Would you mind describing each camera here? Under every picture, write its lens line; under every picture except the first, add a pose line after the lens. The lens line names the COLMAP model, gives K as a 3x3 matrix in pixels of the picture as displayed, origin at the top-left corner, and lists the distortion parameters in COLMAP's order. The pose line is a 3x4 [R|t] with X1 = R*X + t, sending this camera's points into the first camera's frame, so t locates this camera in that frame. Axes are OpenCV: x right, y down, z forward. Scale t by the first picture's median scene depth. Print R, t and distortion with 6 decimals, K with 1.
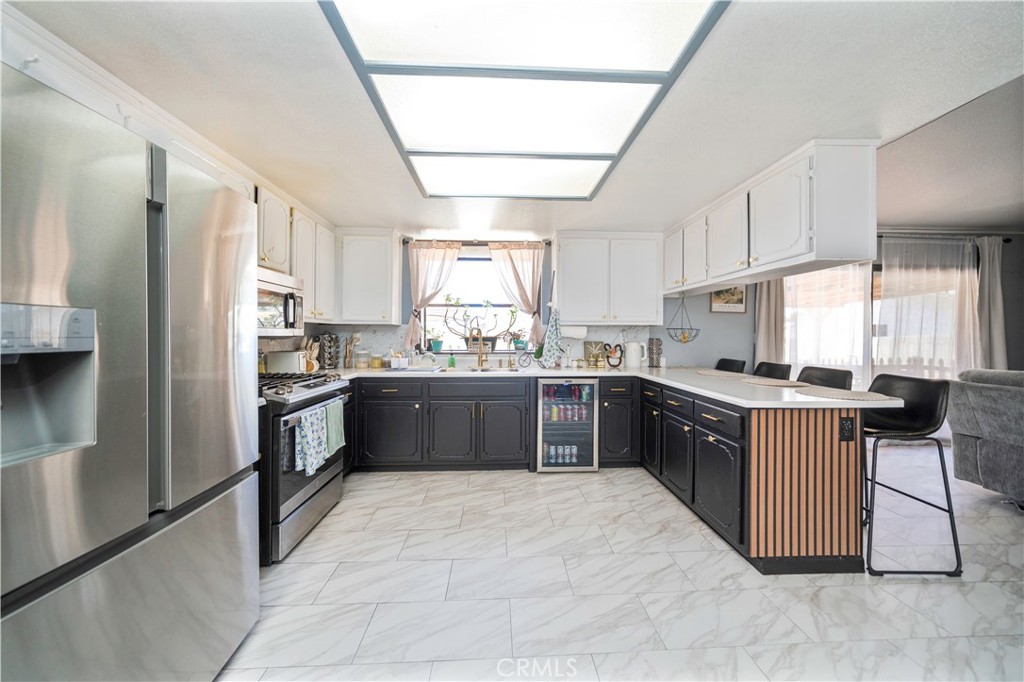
lens RADIAL K [[350.2, 0, 514.5], [0, 350.2, 335.5], [0, 0, 1]] dist [-0.001687, -0.000248]
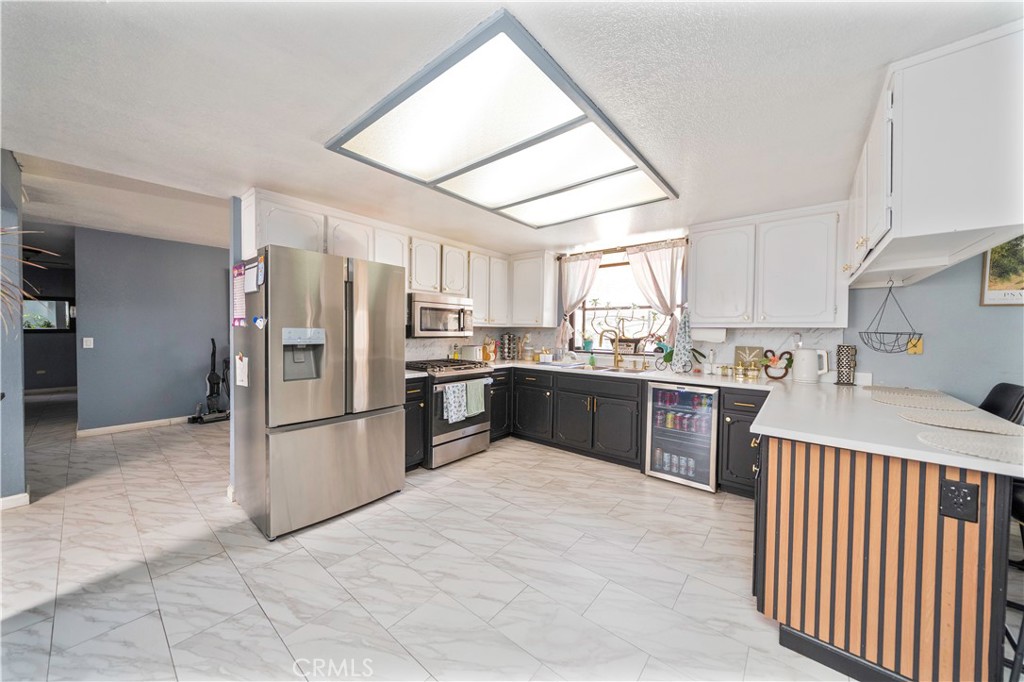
lens RADIAL K [[354.8, 0, 514.2], [0, 354.8, 336.5], [0, 0, 1]] dist [-0.000415, 0.000010]
pose [[0.739276, 0.016929, -0.673190, 0.465601], [-0.008220, 0.999836, 0.016117, -0.019737], [0.673353, -0.006381, 0.739294, -0.007208]]
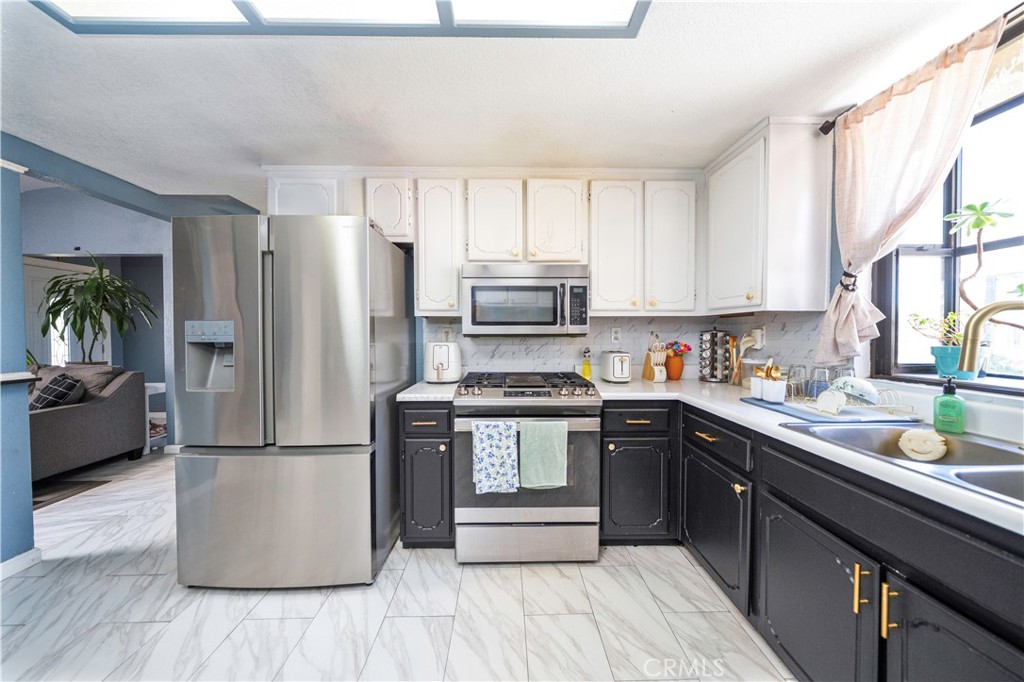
lens RADIAL K [[350.2, 0, 514.5], [0, 350.2, 335.5], [0, 0, 1]] dist [-0.001687, -0.000248]
pose [[-0.030955, 0.009770, -0.999473, 0.181119], [0.001562, 0.999951, 0.009726, -0.002947], [0.999520, -0.001260, -0.030968, 0.711539]]
